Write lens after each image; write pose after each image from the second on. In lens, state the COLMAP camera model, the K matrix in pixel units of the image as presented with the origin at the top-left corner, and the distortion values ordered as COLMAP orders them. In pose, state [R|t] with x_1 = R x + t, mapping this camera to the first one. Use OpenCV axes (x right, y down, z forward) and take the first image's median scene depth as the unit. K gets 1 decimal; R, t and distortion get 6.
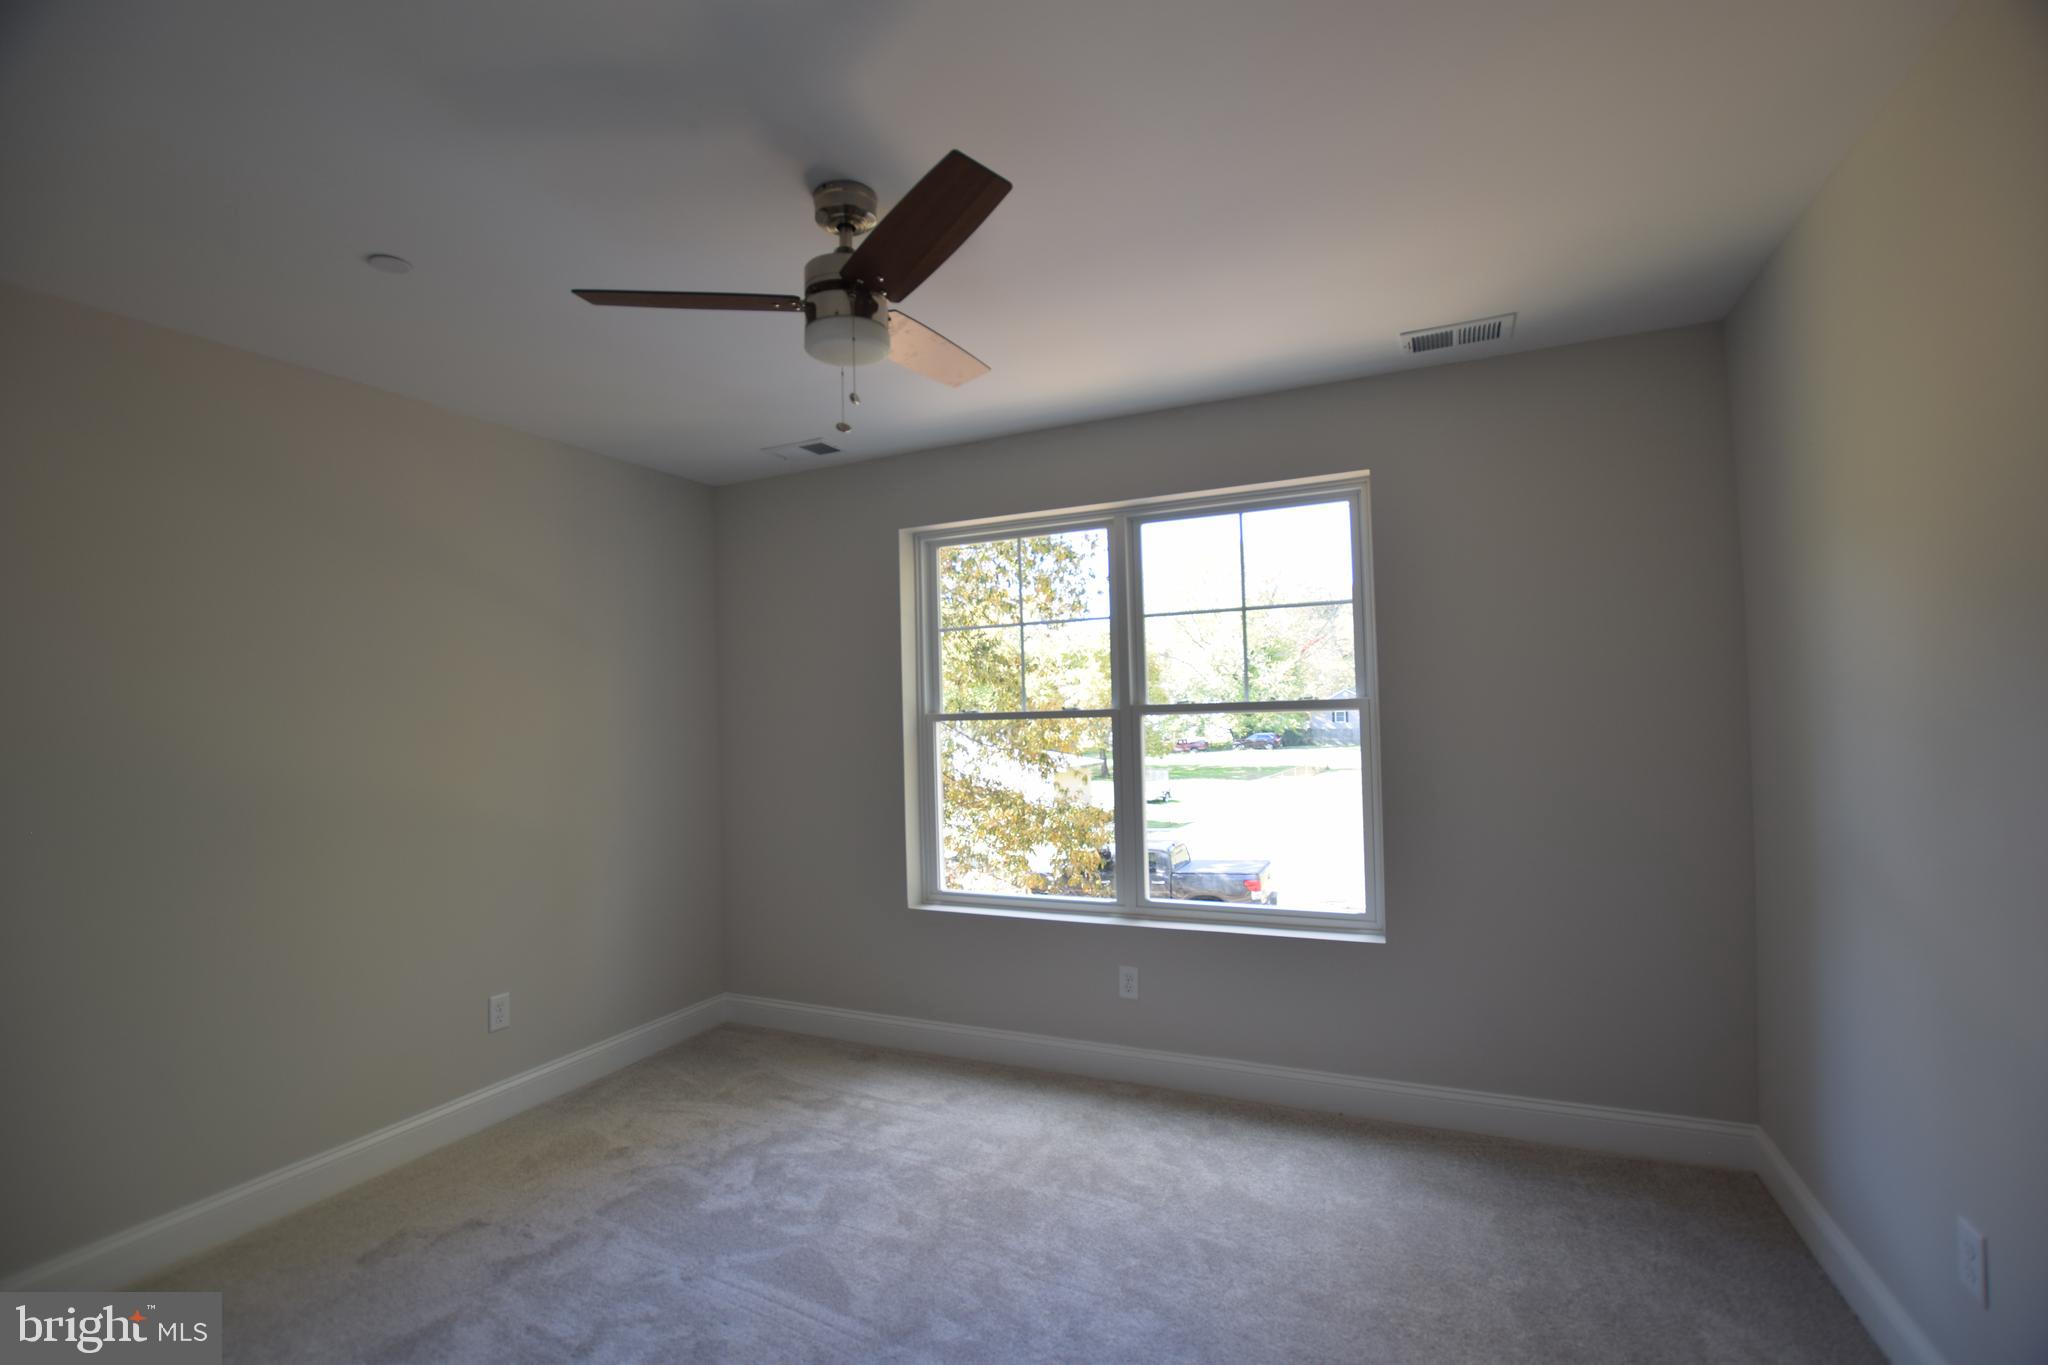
lens RADIAL K [[903.4, 0, 1030.1], [0, 903.4, 691.8], [0, 0, 1]] dist [-0.034384, 0.004639]
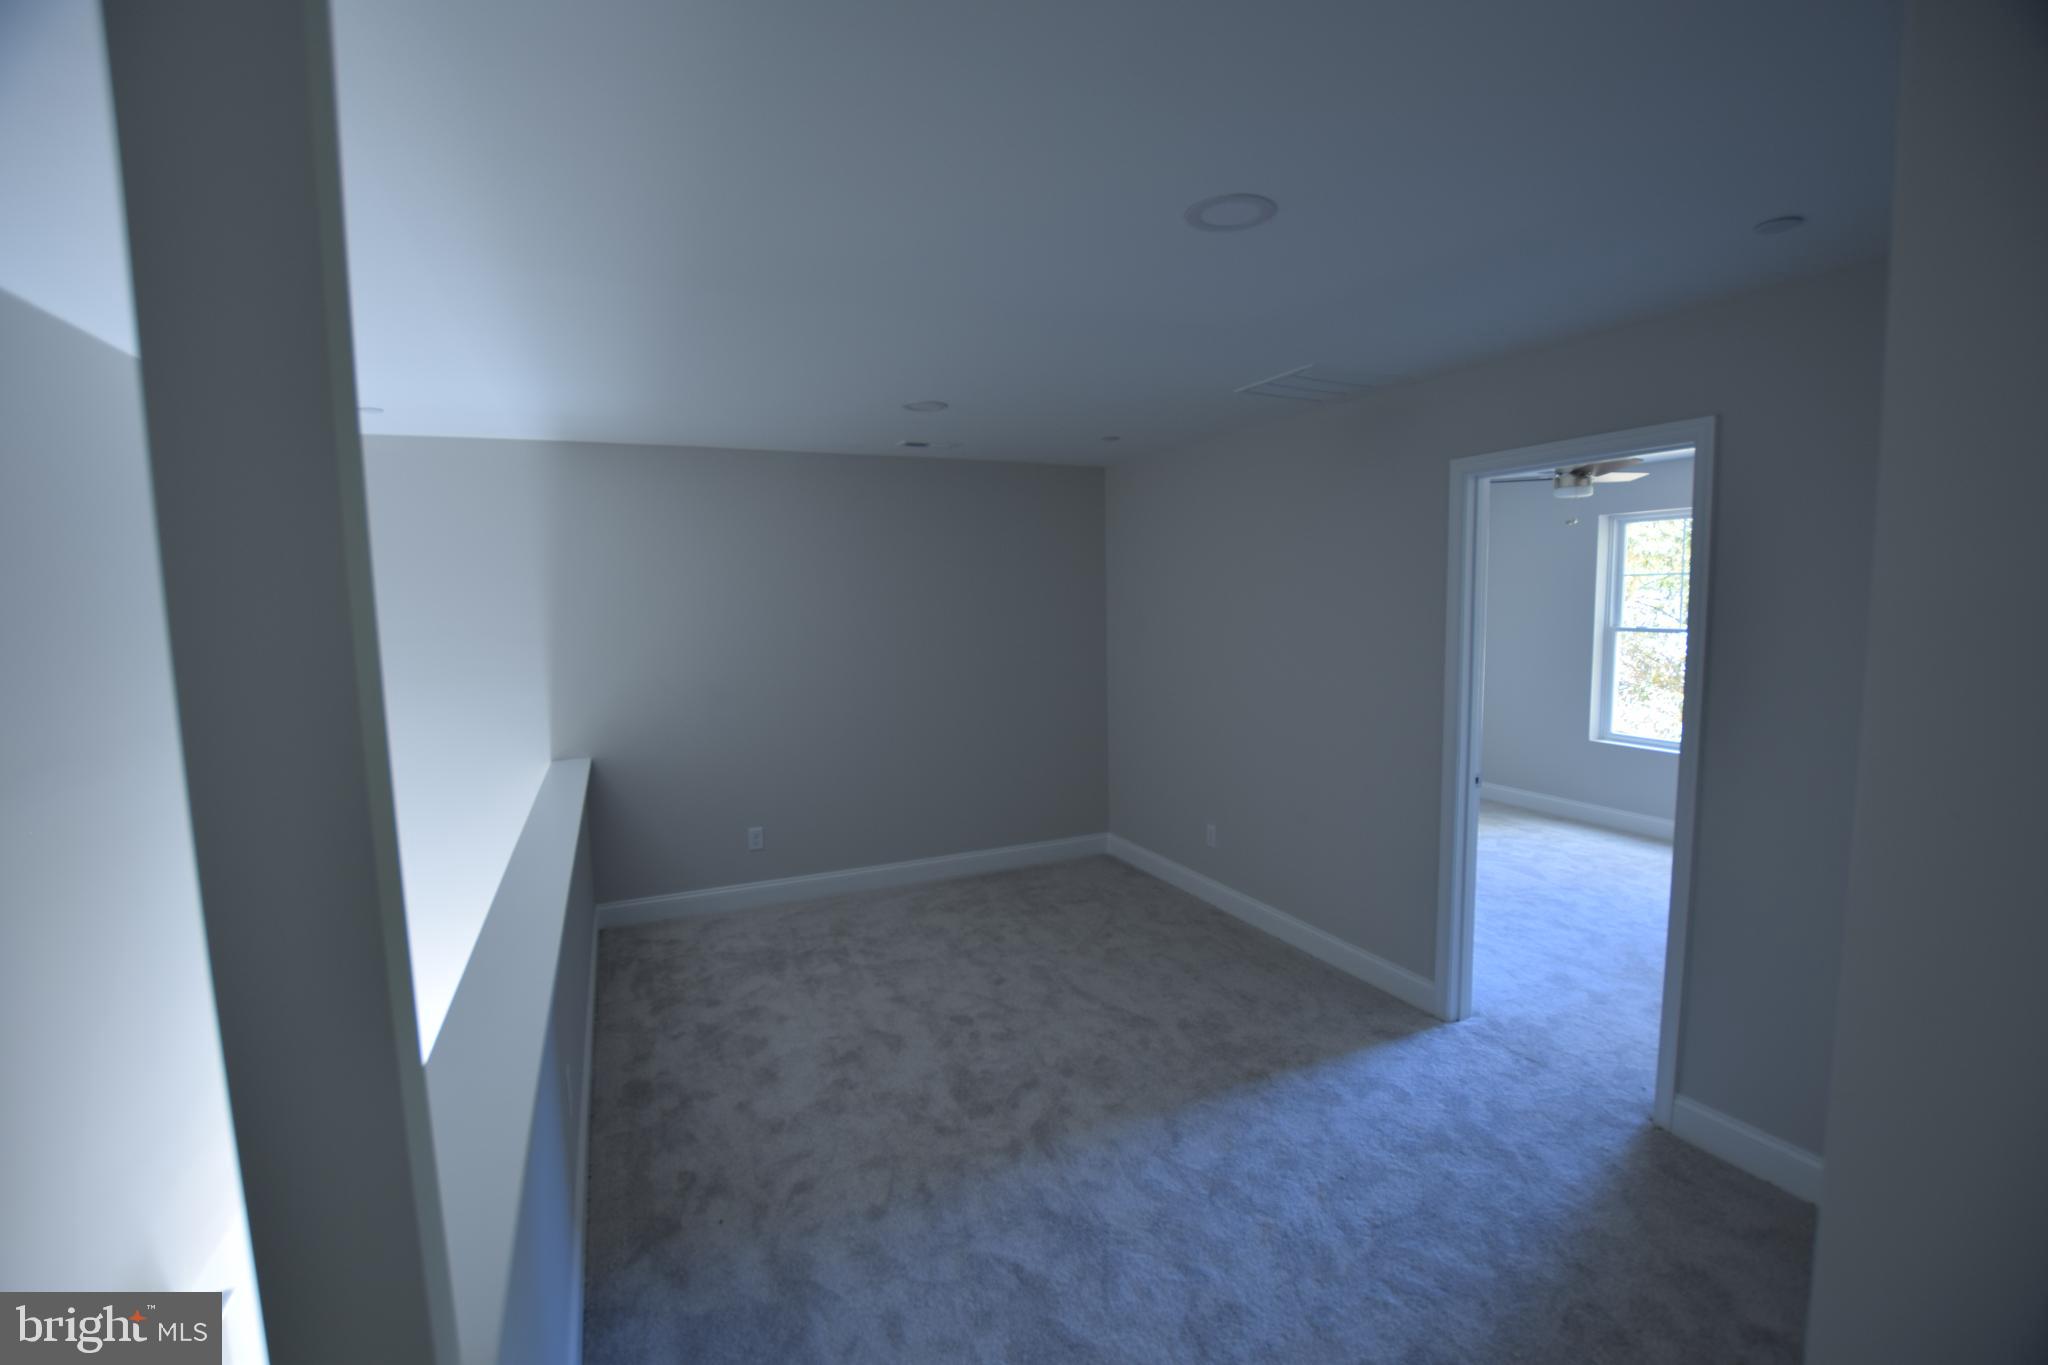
lens RADIAL K [[903.4, 0, 1030.1], [0, 903.4, 691.8], [0, 0, 1]] dist [-0.034384, 0.004639]
pose [[0.755187, 0.079298, -0.650695, 0.162780], [0.012303, 0.990766, 0.135021, -0.098038], [0.655394, -0.109972, 0.747238, -0.986502]]
